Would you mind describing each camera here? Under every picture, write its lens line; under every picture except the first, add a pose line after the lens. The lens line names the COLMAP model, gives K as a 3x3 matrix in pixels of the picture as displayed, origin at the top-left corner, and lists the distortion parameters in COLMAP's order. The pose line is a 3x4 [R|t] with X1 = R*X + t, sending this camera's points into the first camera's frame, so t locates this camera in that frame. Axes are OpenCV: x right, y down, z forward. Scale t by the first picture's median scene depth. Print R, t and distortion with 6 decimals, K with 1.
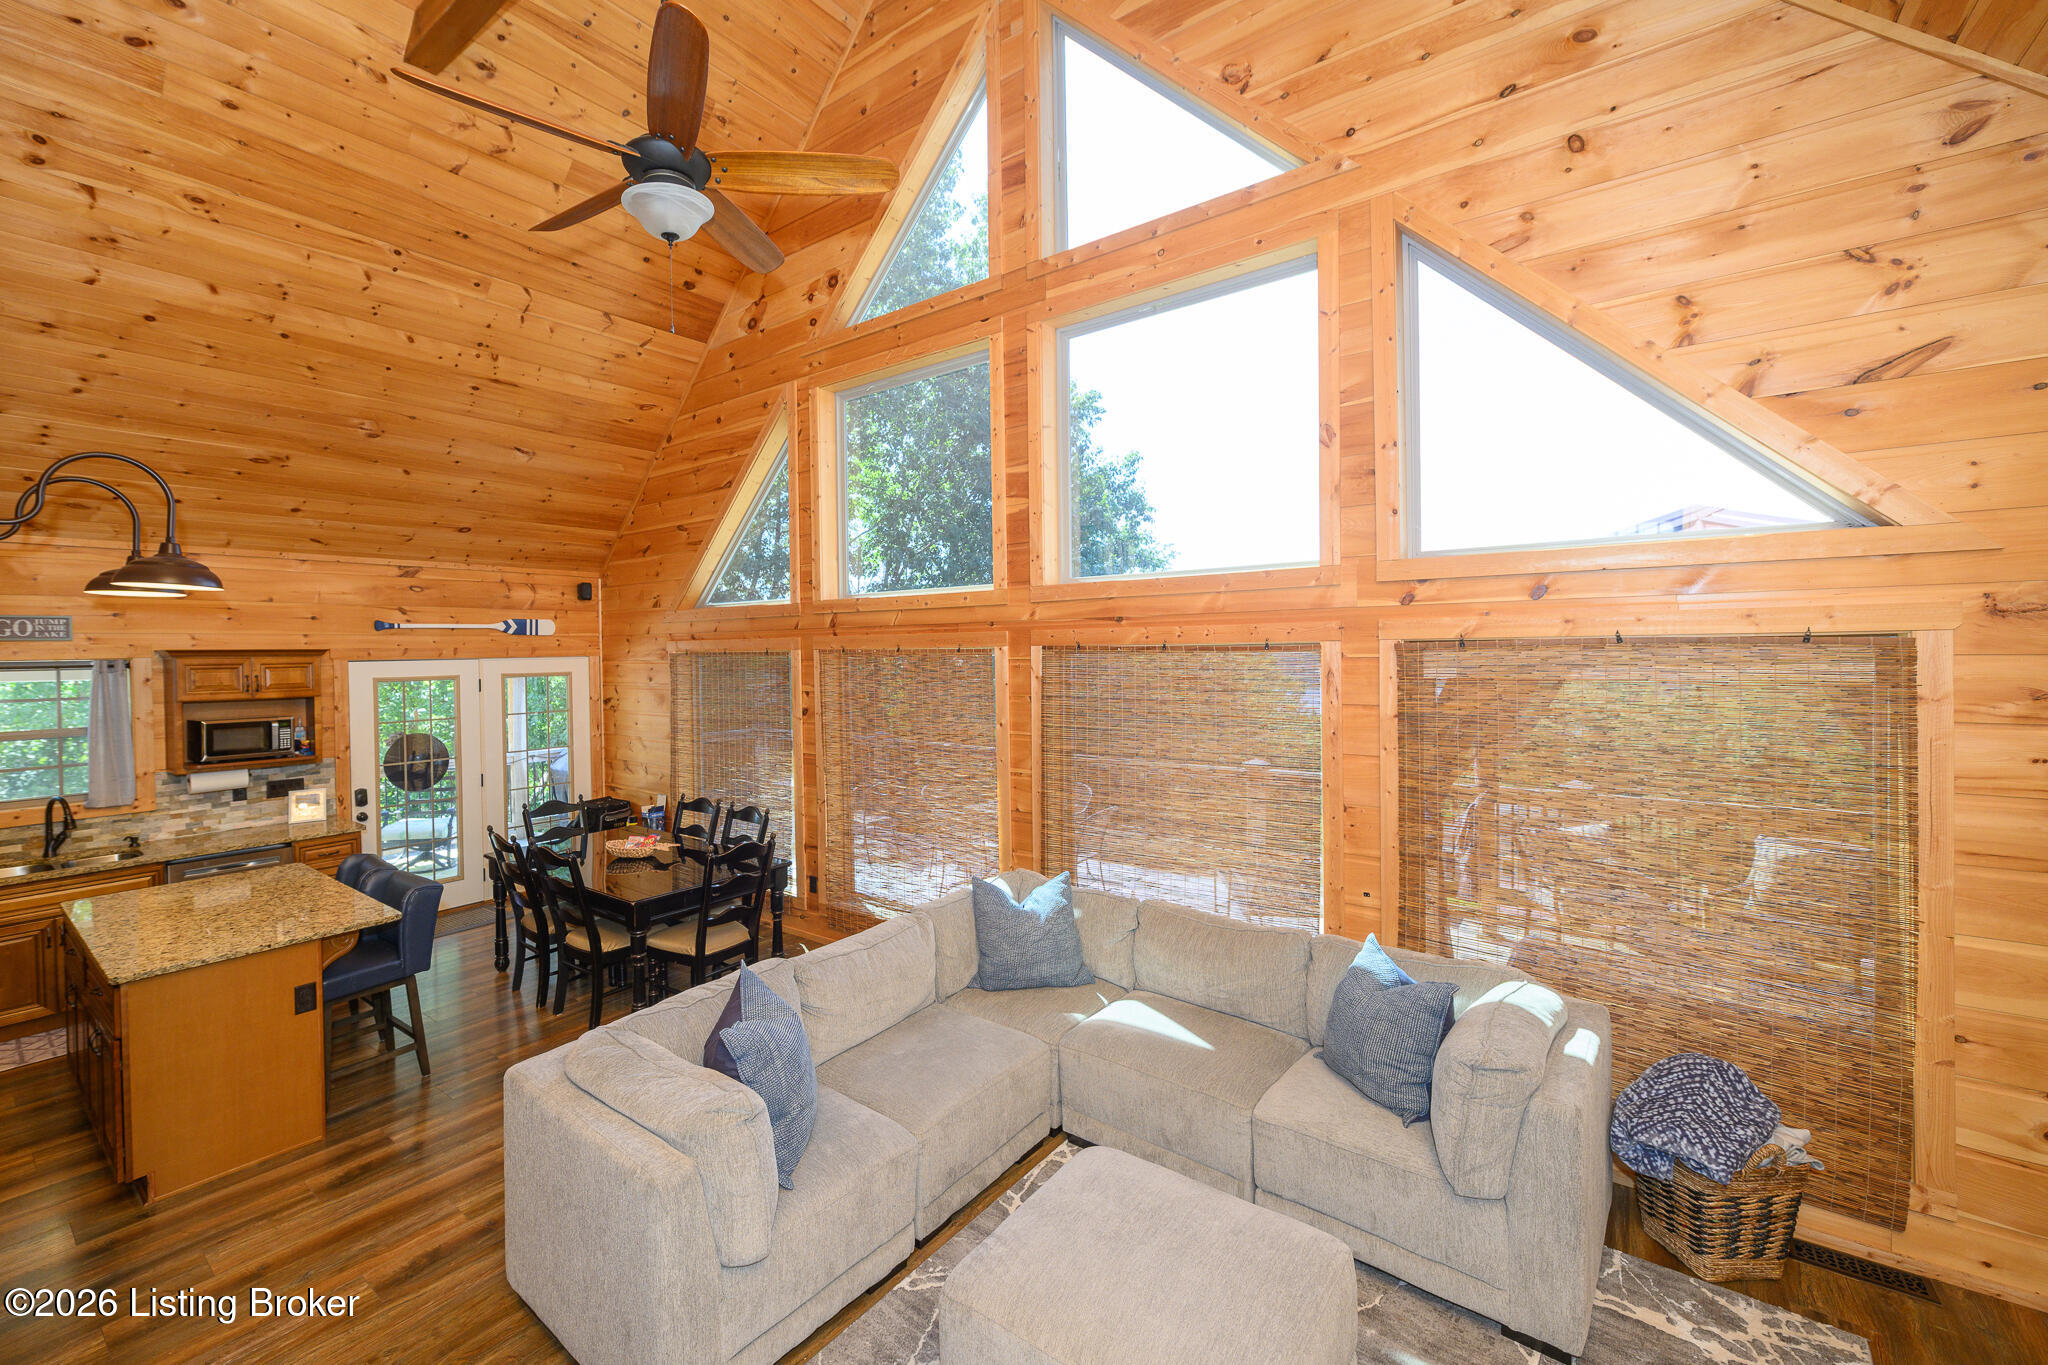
lens RADIAL K [[824.3, 0, 965.0], [0, 824.3, 675.9], [0, 0, 1]] dist [-0.000492, -0.001985]
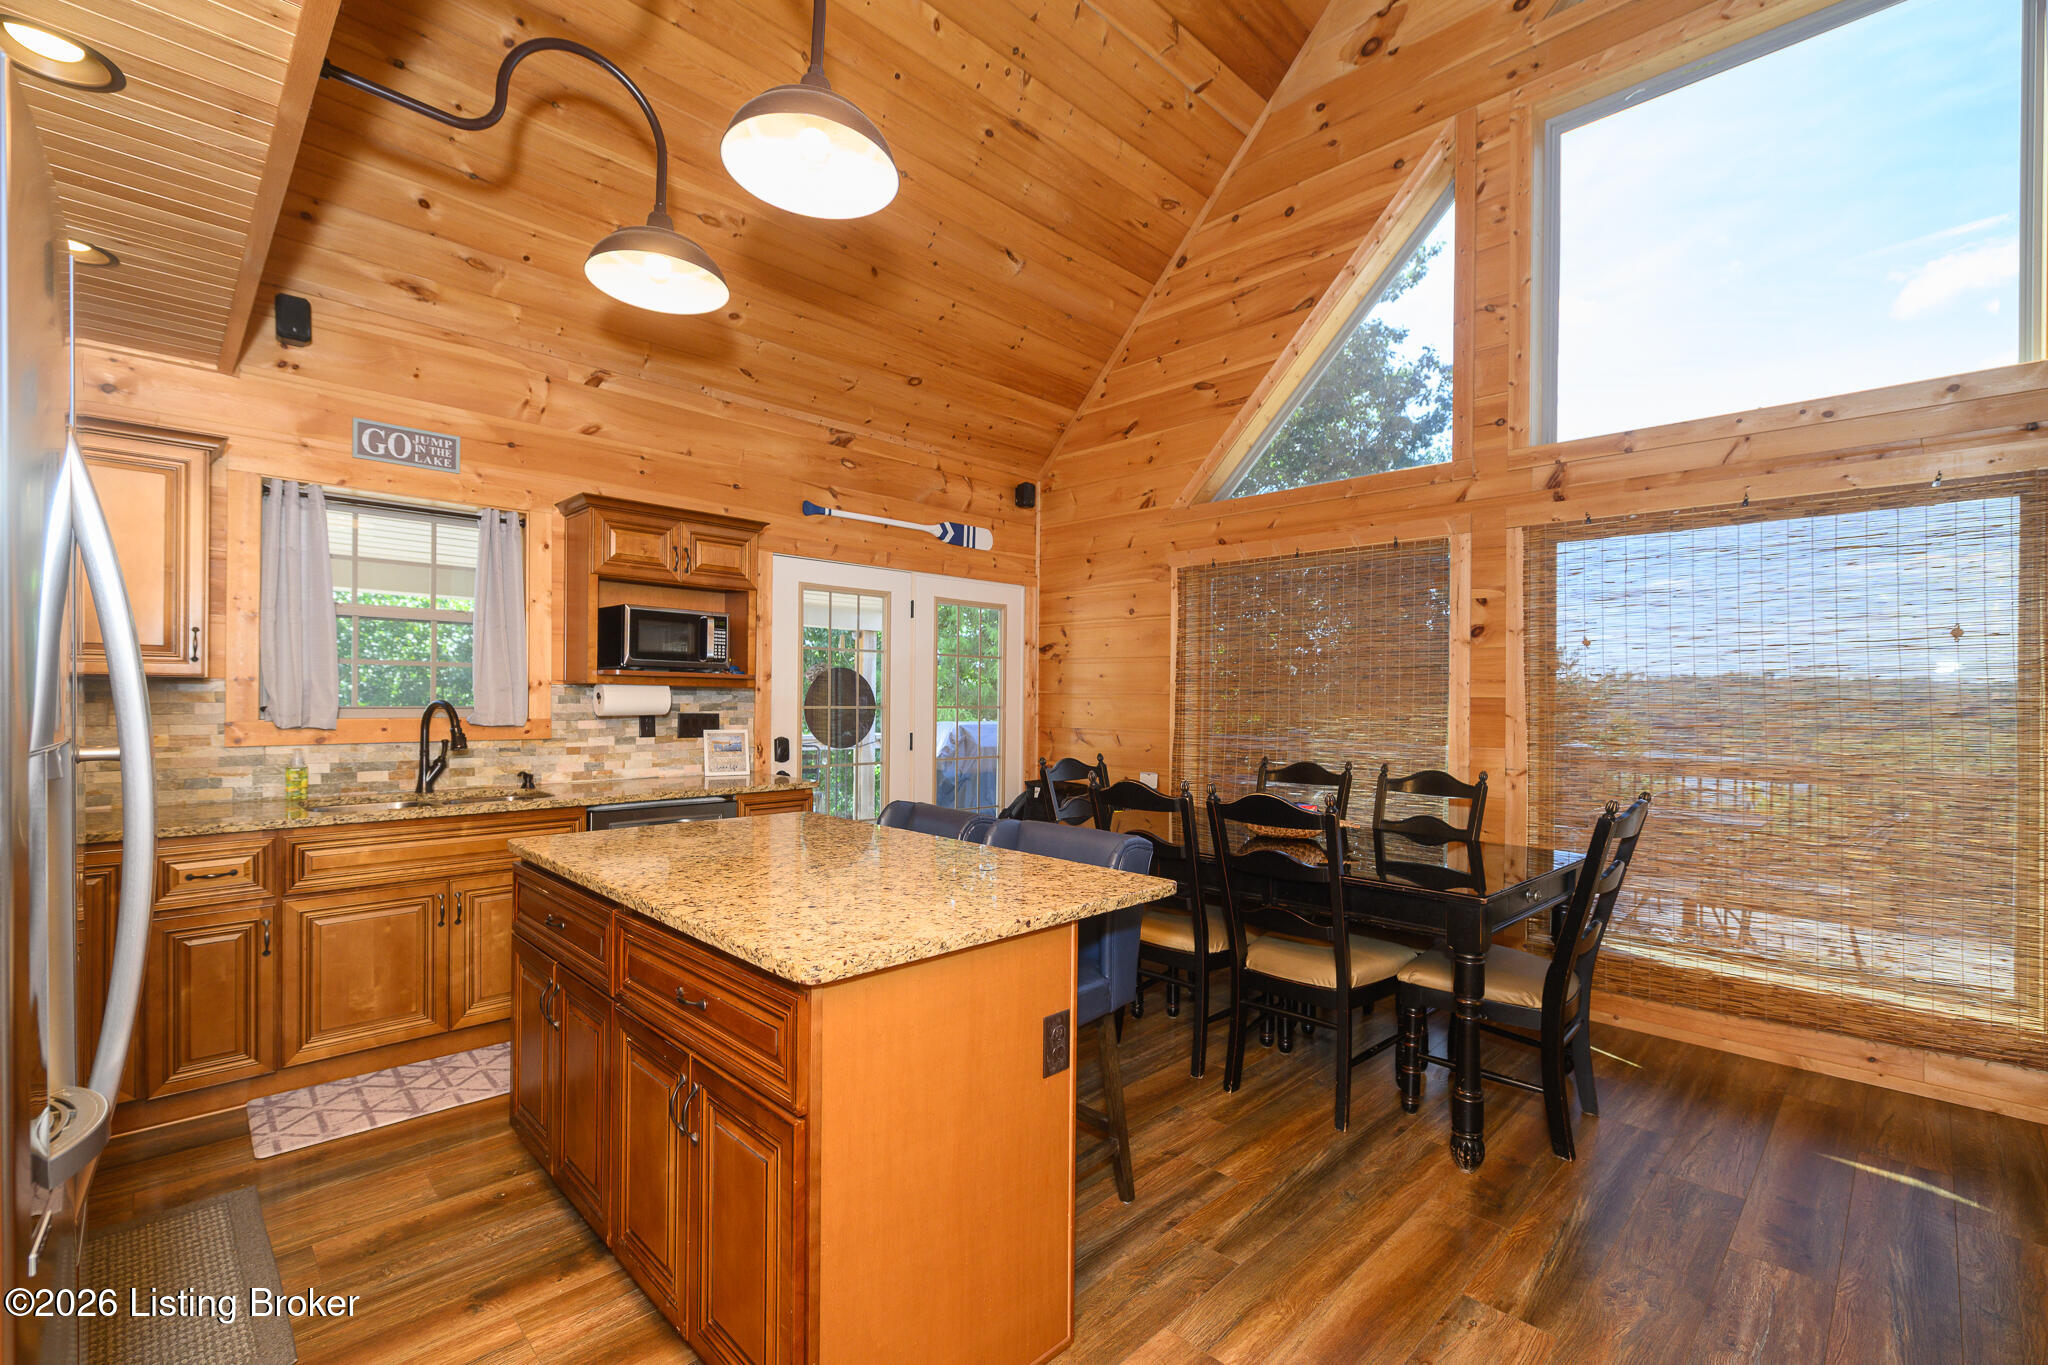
lens RADIAL K [[913.7, 0, 1066.9], [0, 913.7, 705.0], [0, 0, 1]] dist [-0.000086, -0.002365]
pose [[0.991554, 0.029101, -0.126391, -0.421748], [-0.030365, 0.999506, -0.008089, 0.116133], [0.126093, 0.011858, 0.991948, 0.275986]]
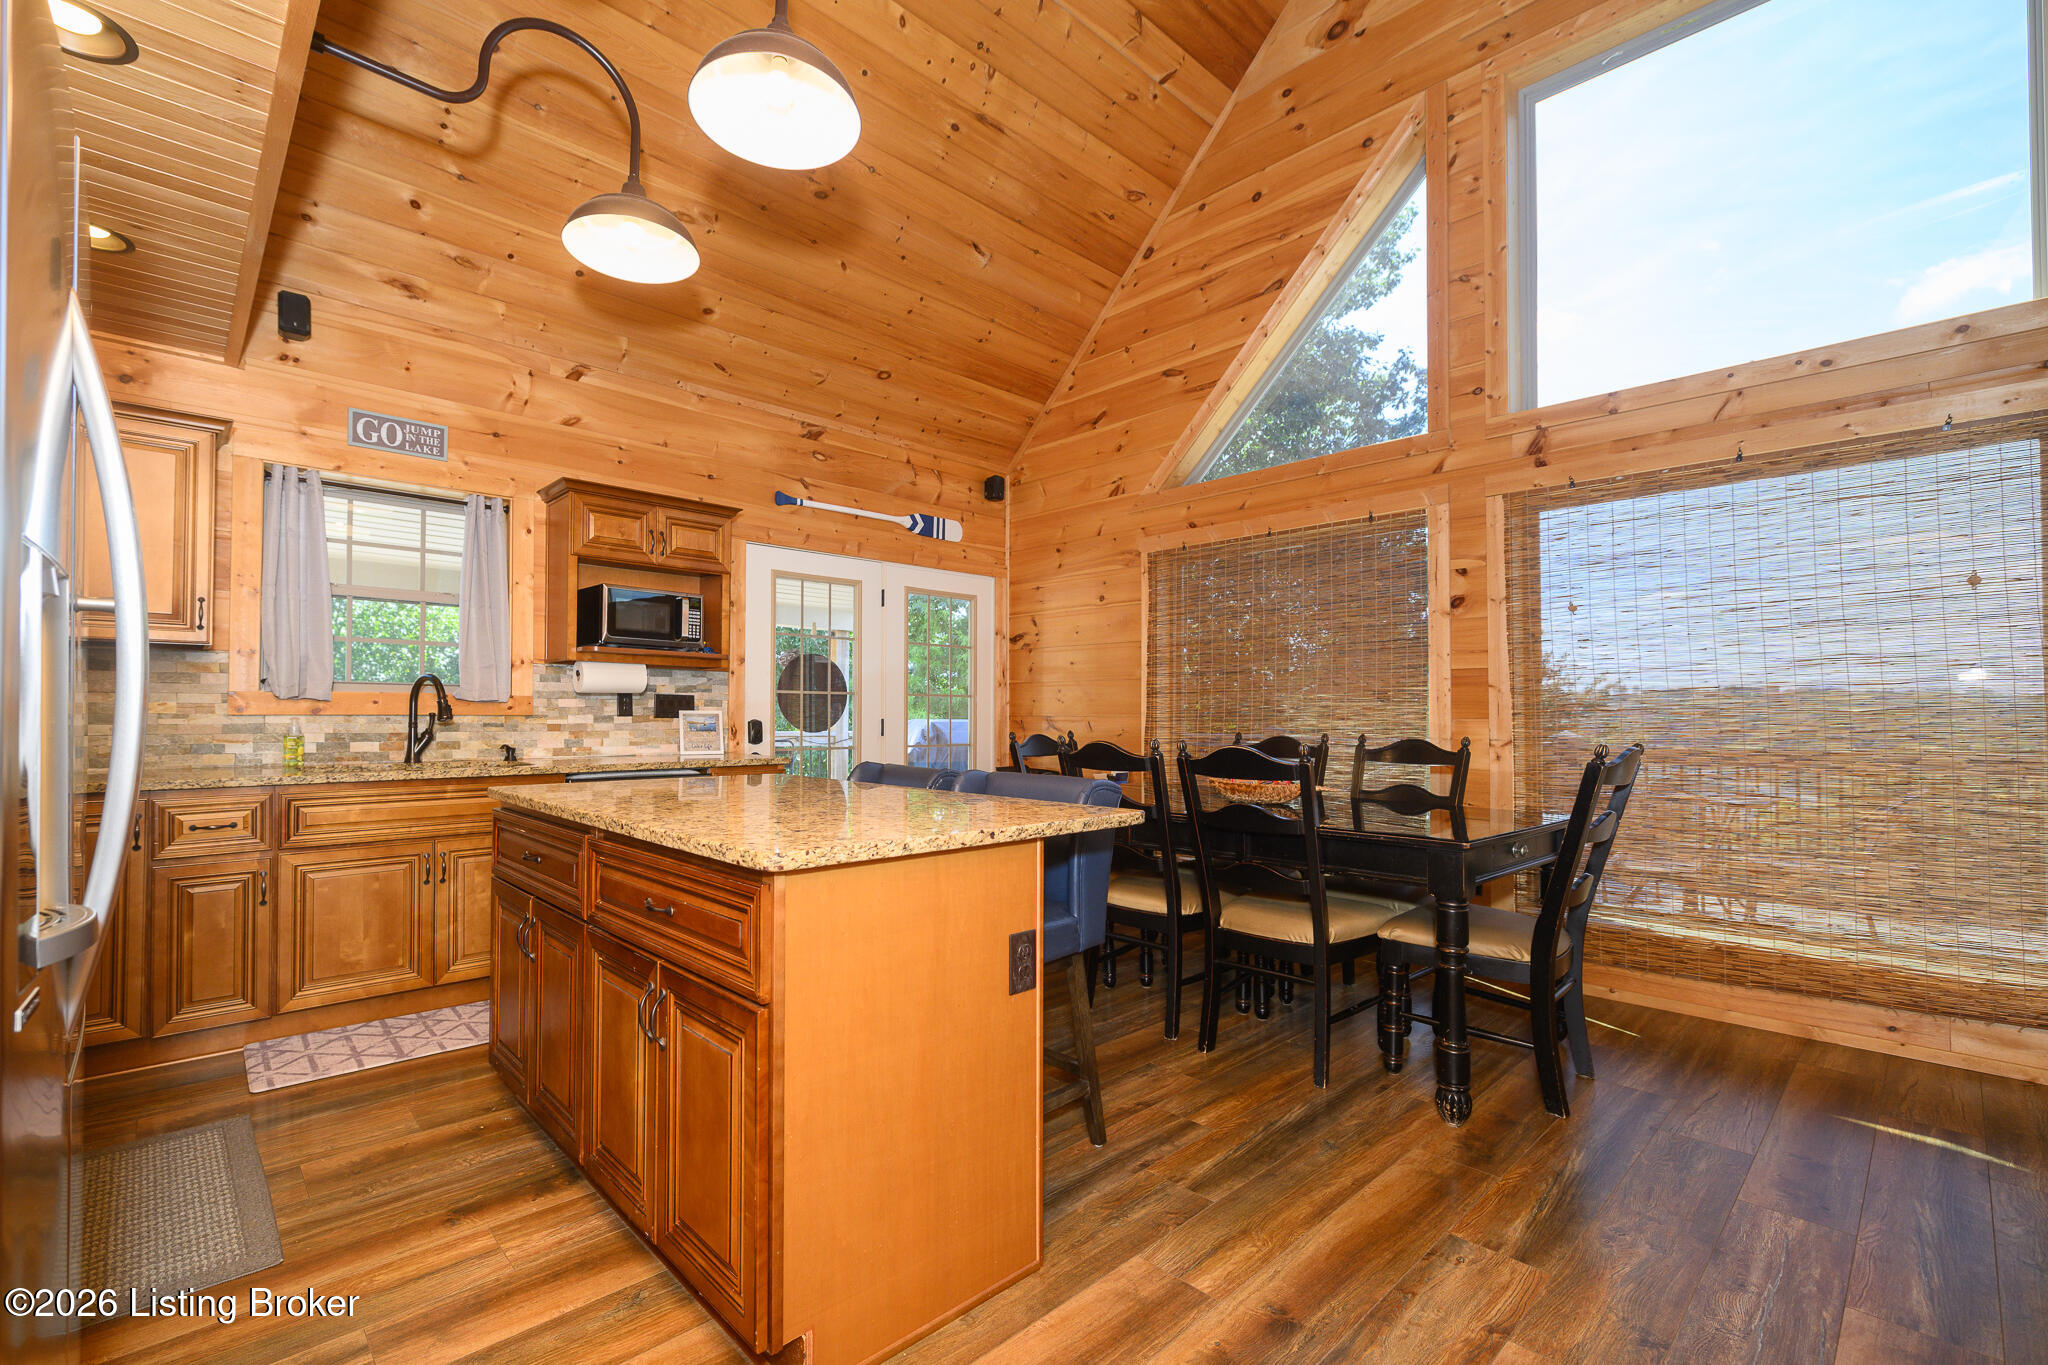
lens RADIAL K [[913.7, 0, 993.1], [0, 913.7, 713.1], [0, 0, 1]] dist [-0.000086, -0.002365]
pose [[0.983636, 0.016693, -0.179391, -0.416762], [-0.021804, 0.999409, -0.026561, 0.156628], [0.178842, 0.030038, 0.983419, 0.278935]]
